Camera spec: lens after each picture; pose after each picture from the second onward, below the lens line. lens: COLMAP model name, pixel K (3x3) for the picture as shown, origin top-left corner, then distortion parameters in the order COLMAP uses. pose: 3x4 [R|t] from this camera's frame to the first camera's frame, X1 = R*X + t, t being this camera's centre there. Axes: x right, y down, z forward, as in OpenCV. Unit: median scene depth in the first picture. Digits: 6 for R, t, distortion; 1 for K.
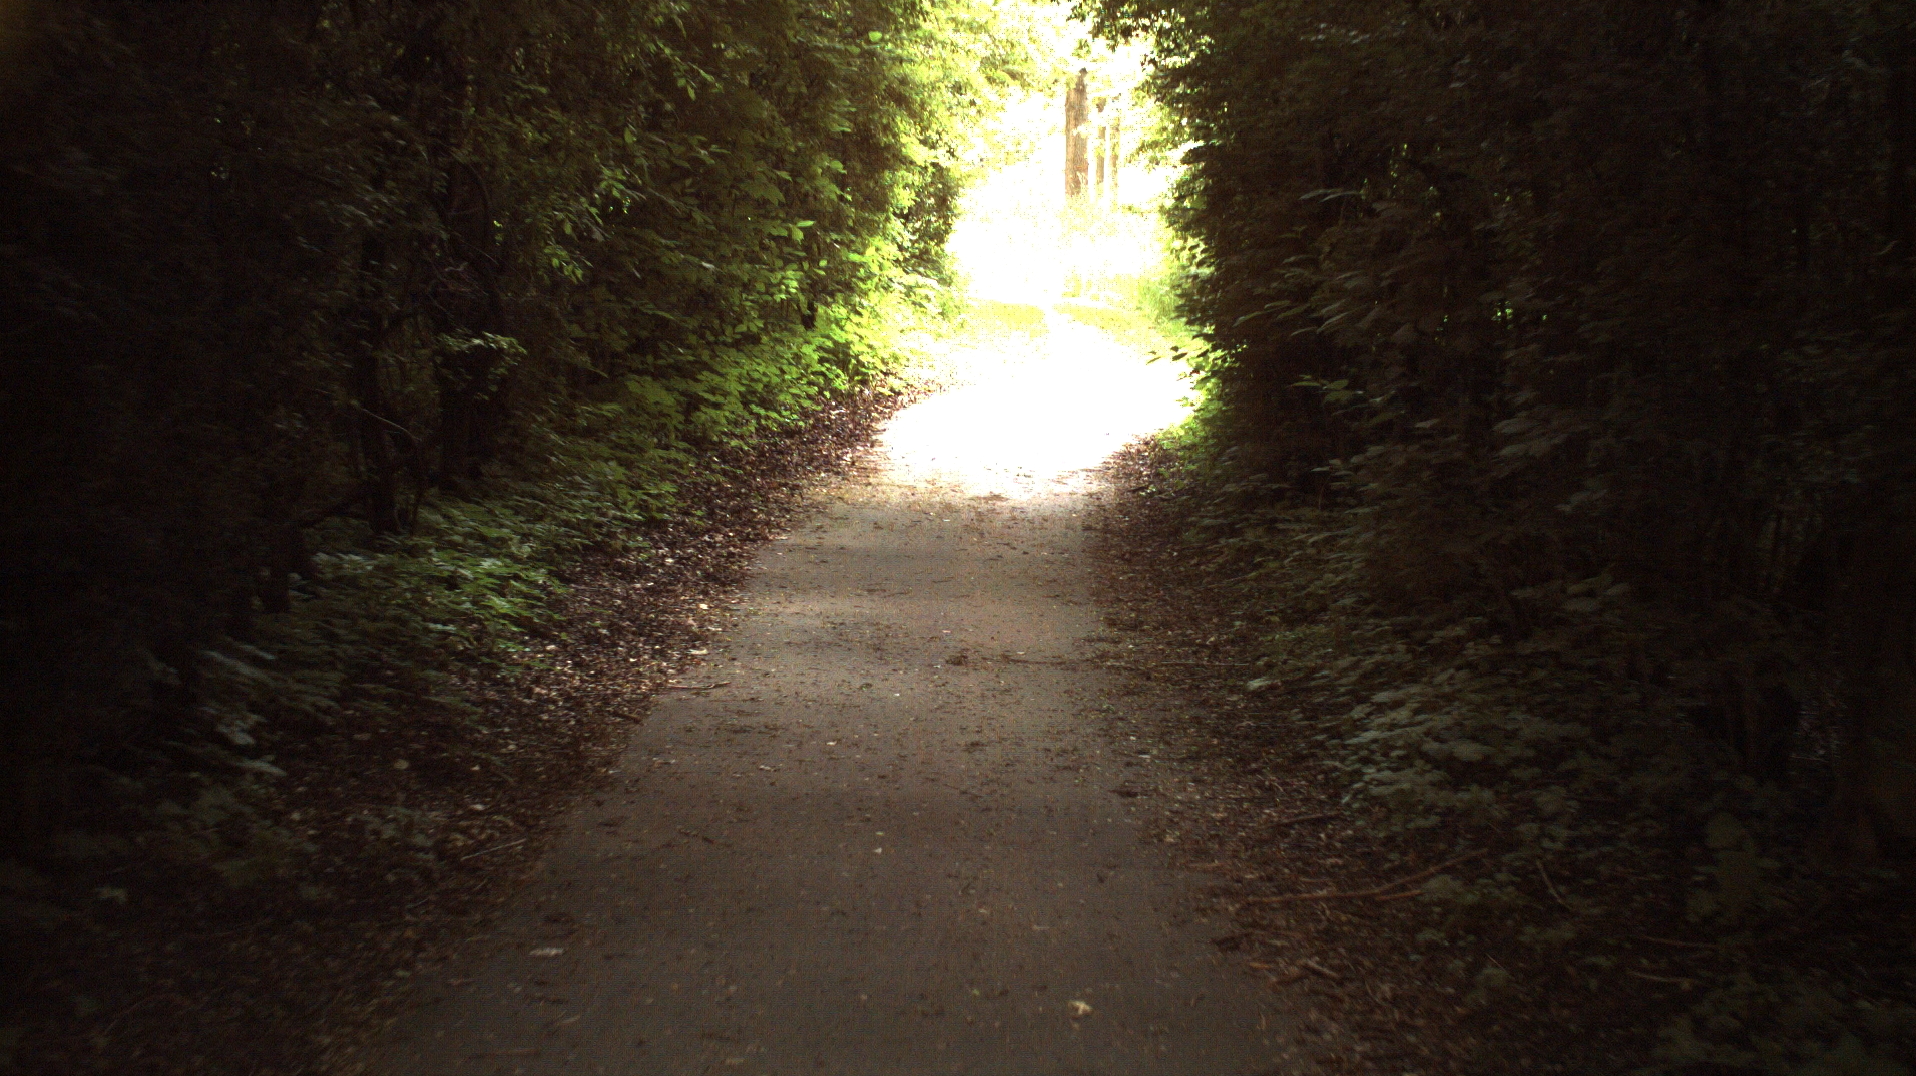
lens RADIAL K [[3132.2, 0, 950.9], [0, 3132.2, 522.9], [0, 0, 1]] dist [-0.254063, 0.000000]
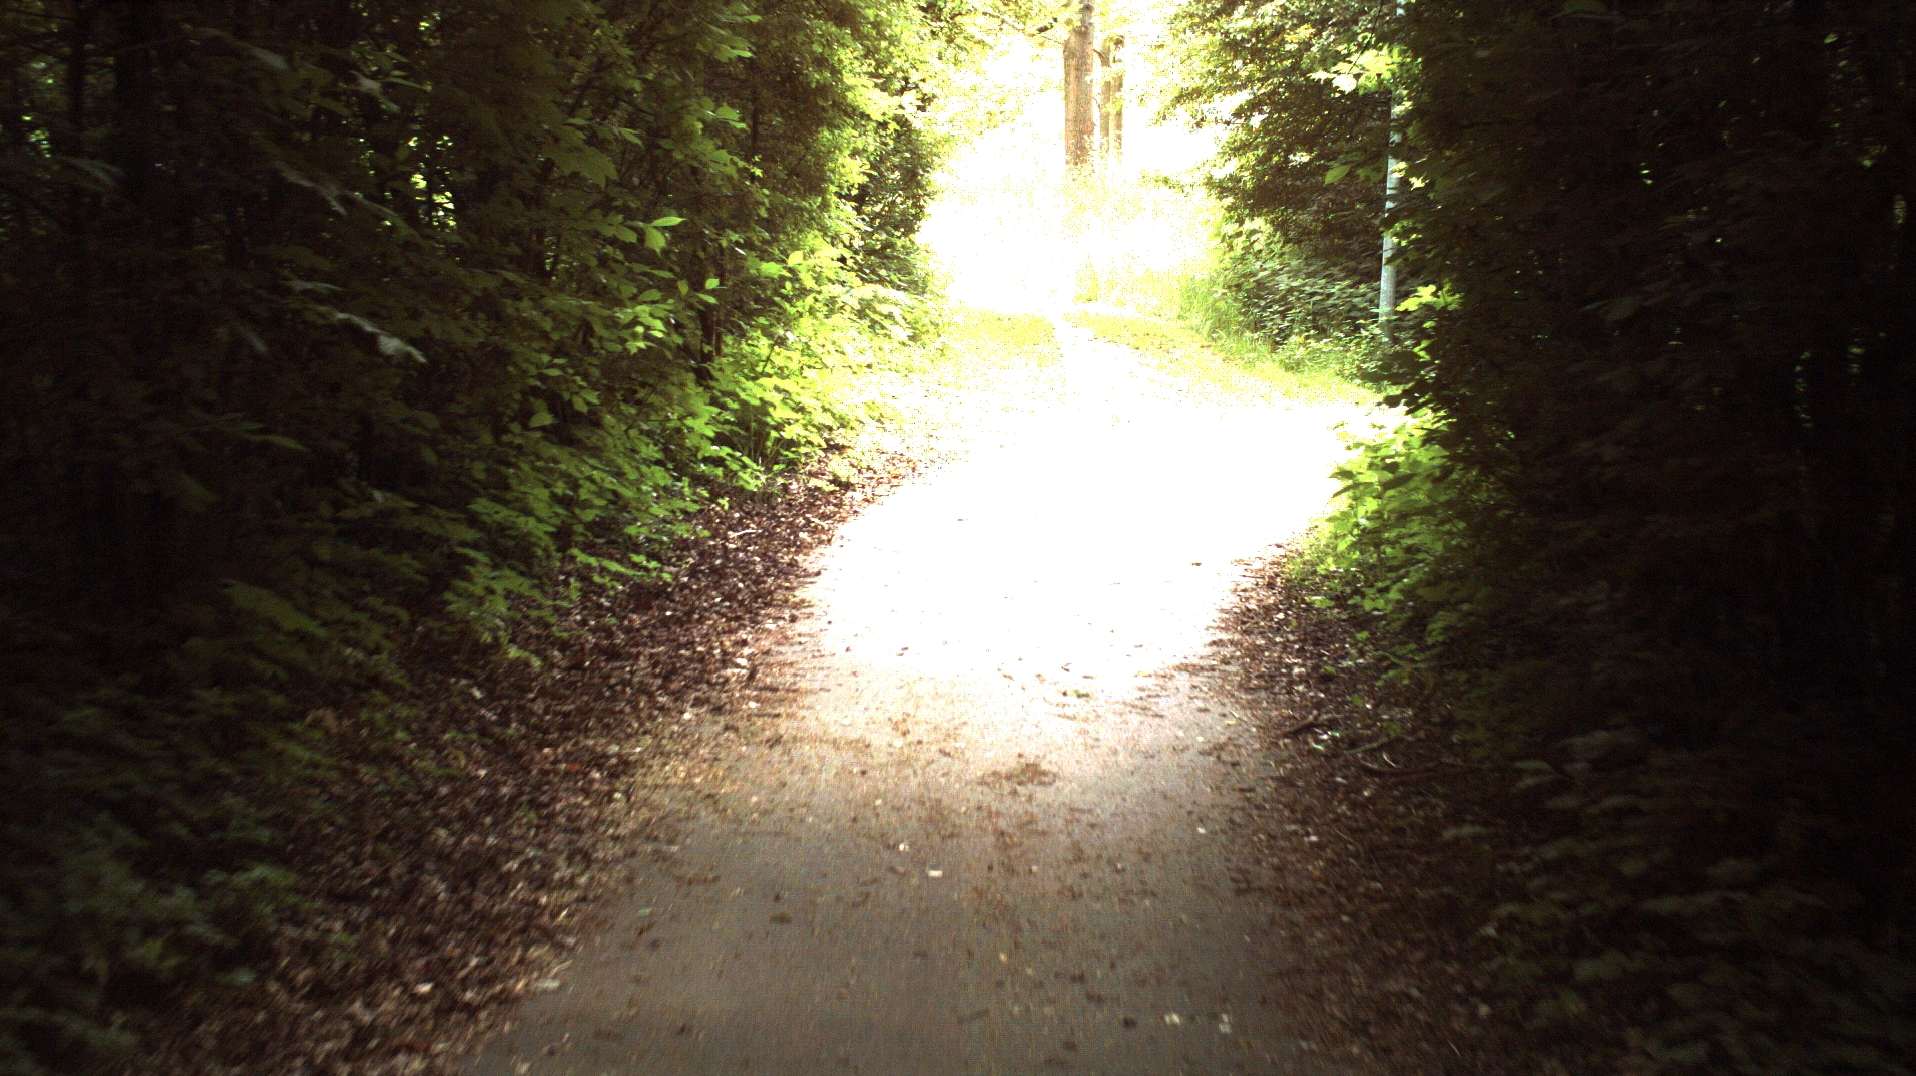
lens RADIAL K [[3132.2, 0, 972.3], [0, 3132.2, 548.1], [0, 0, 1]] dist [-0.254063, 0.000000]
pose [[0.999720, -0.018254, 0.015058, -0.001437], [0.018006, 0.999703, 0.016437, -0.041493], [-0.015353, -0.016161, 0.999752, 0.404520]]
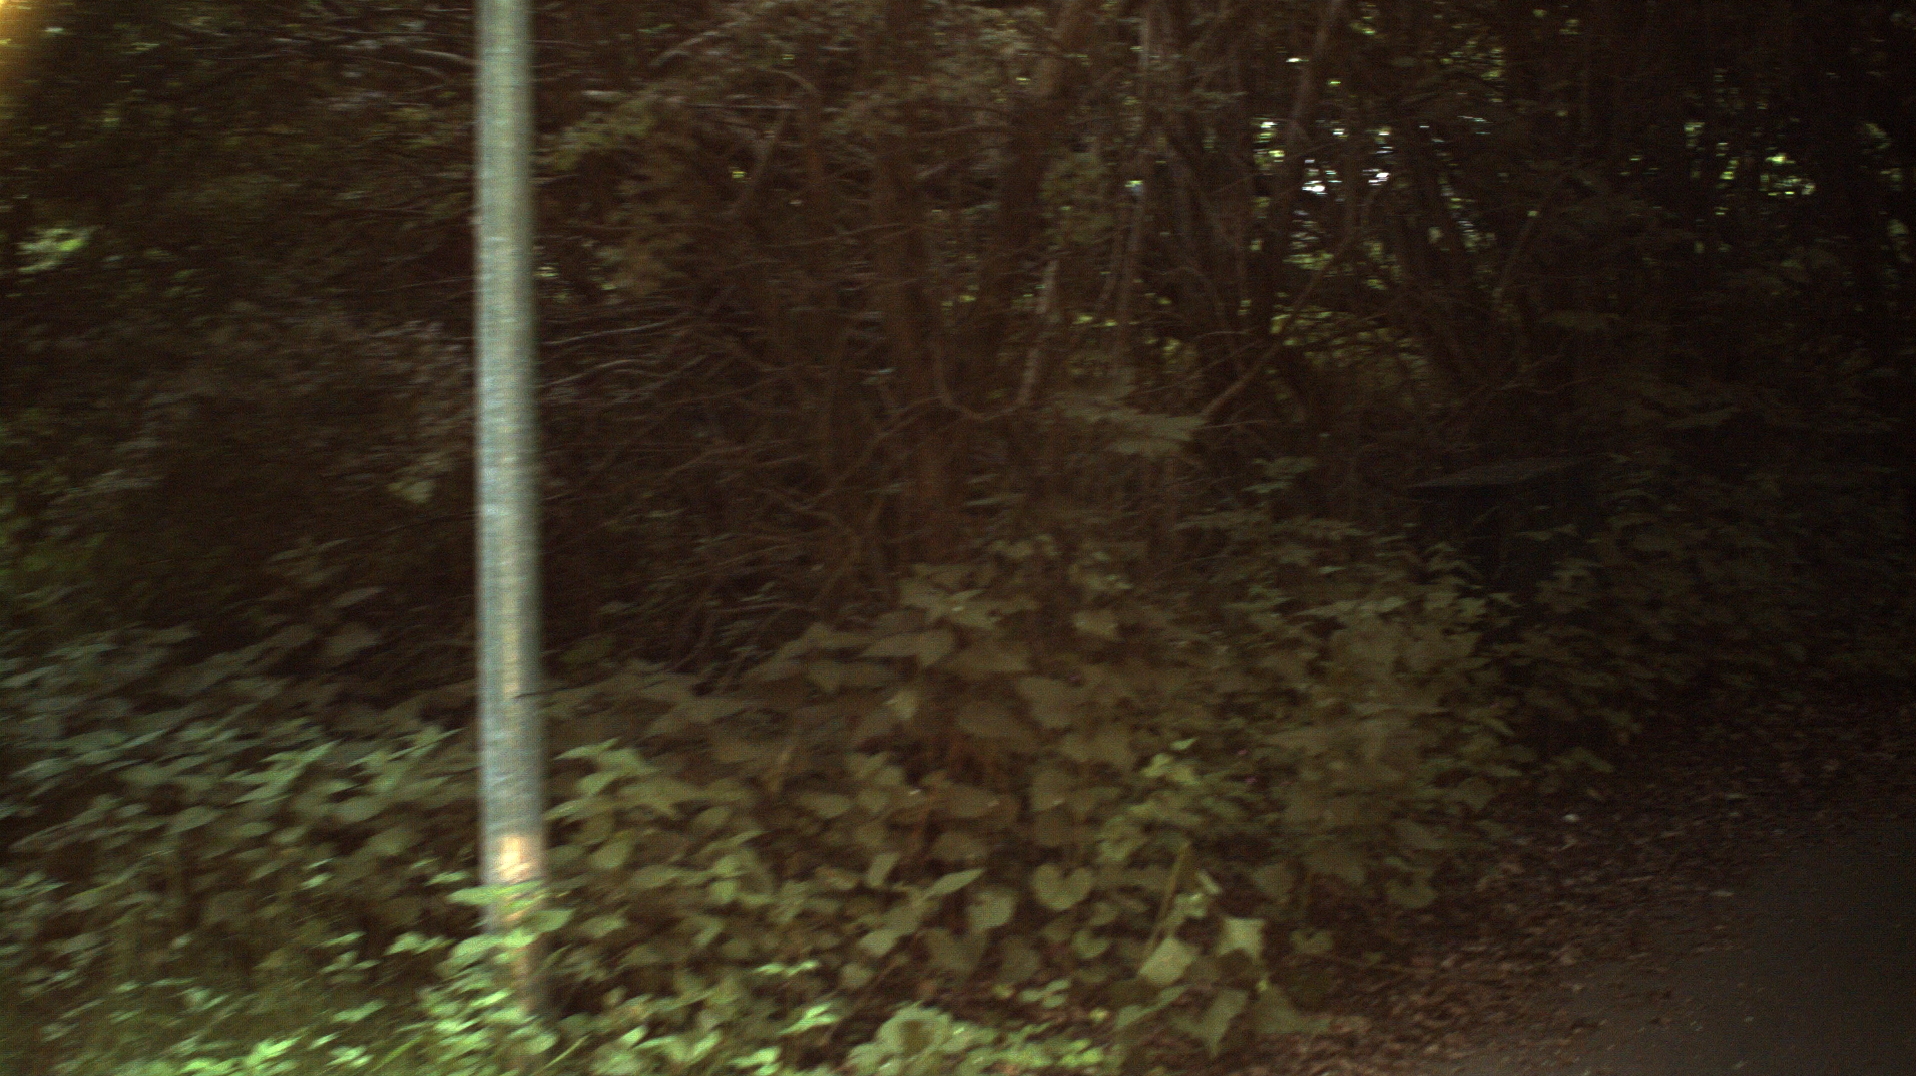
lens RADIAL K [[3132.2, 0, 956.9], [0, 3132.2, 536.5], [0, 0, 1]] dist [-0.254063, 0.000000]
pose [[0.911240, -0.094457, 0.400899, 0.089127], [0.097960, 0.995120, 0.011802, -0.125359], [-0.400057, 0.028518, 0.916046, 1.187271]]
